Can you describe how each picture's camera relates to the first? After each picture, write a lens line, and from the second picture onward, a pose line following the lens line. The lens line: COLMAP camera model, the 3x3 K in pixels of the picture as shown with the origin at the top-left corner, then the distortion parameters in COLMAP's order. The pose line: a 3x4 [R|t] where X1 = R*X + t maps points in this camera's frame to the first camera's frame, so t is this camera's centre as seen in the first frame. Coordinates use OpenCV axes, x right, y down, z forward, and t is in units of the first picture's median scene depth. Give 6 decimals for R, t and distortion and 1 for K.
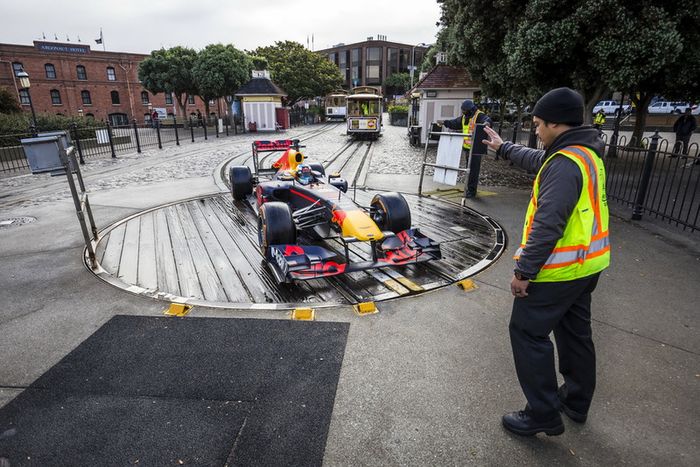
lens RADIAL K [[400.1, 0, 346.6], [0, 400.1, 237.3], [0, 0, 1]] dist [-0.008033, -0.002434]
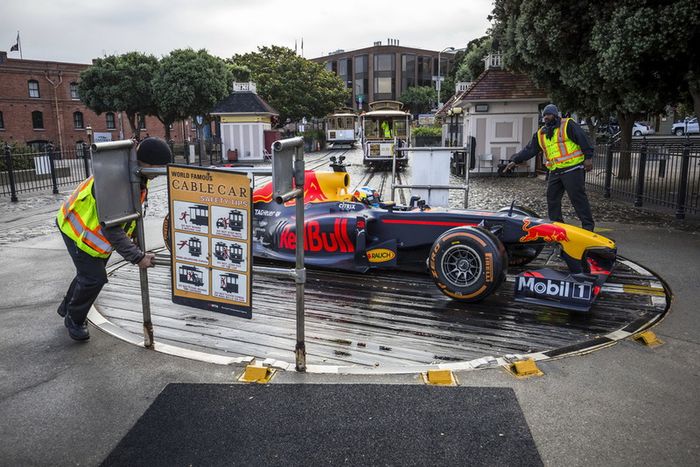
lens RADIAL K [[555.8, 0, 345.7], [0, 555.8, 235.5], [0, 0, 1]] dist [0.021587, 0.009589]
pose [[0.999920, -0.011745, 0.004727, -0.032808], [0.012267, 0.991138, -0.132271, 0.008634], [-0.003132, 0.132319, 0.991202, -0.000476]]
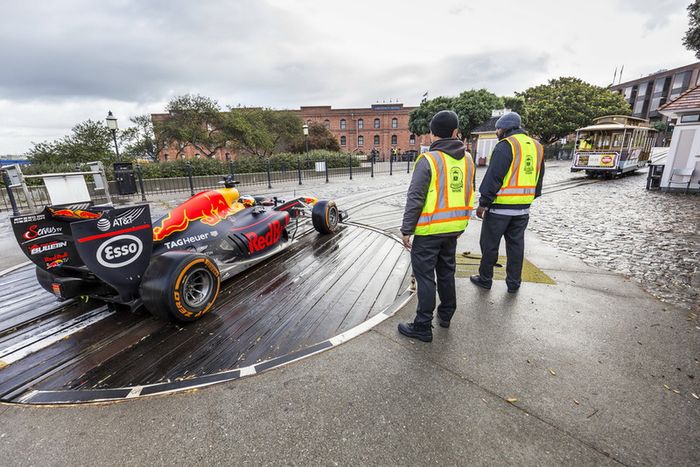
lens RADIAL K [[321.5, 0, 348.6], [0, 321.5, 232.7], [0, 0, 1]] dist [0.010071, -0.000133]
pose [[0.707124, 0.164730, -0.687634, 0.140862], [-0.200432, 0.979293, 0.028487, -0.039768], [0.678088, 0.117680, 0.725499, 0.139970]]
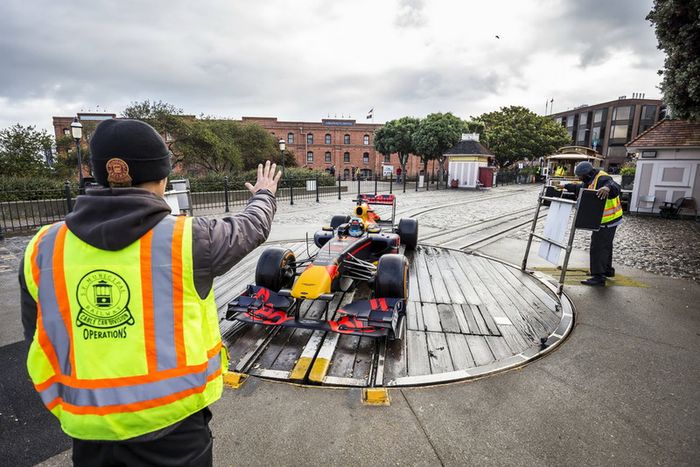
lens RADIAL K [[362.7, 0, 345.2], [0, 362.7, 234.6], [0, 0, 1]] dist [-0.024765, 0.005321]
pose [[0.822857, 0.117282, -0.556014, 0.081857], [-0.187507, 0.979705, -0.070842, -0.015986], [0.536421, 0.162549, 0.828149, 0.050890]]
